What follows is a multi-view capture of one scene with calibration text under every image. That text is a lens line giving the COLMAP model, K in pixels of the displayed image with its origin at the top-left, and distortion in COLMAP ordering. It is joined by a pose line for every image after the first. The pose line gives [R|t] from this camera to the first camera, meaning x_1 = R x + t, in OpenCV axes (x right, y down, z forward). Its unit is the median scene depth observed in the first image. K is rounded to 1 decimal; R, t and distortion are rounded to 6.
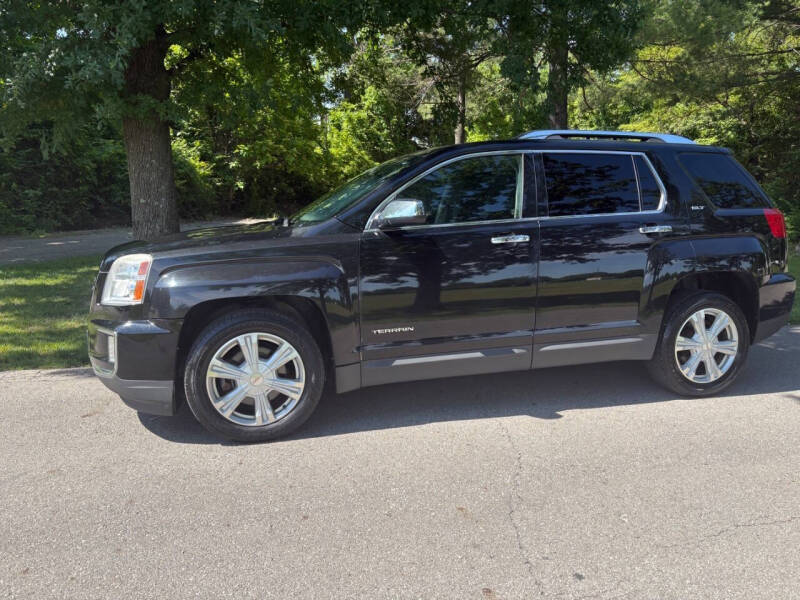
lens RADIAL K [[595.9, 0, 396.5], [0, 595.9, 300.0], [0, 0, 1]] dist [0.042822, -0.045836]
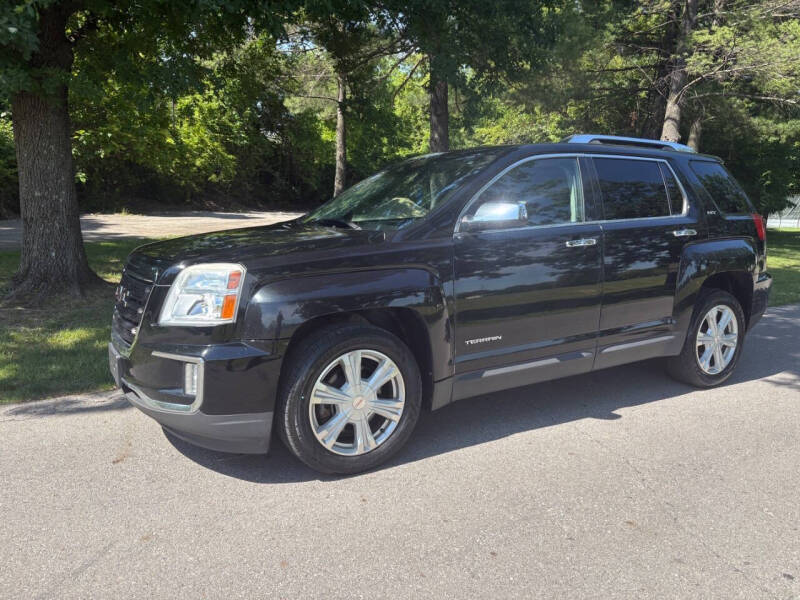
lens RADIAL K [[595.9, 0, 396.5], [0, 595.9, 300.0], [0, 0, 1]] dist [0.042822, -0.045836]
pose [[0.964296, -0.028369, 0.263302, -0.390871], [0.026927, 0.999596, 0.009082, -0.025170], [-0.263453, -0.001668, 0.964671, 0.123158]]
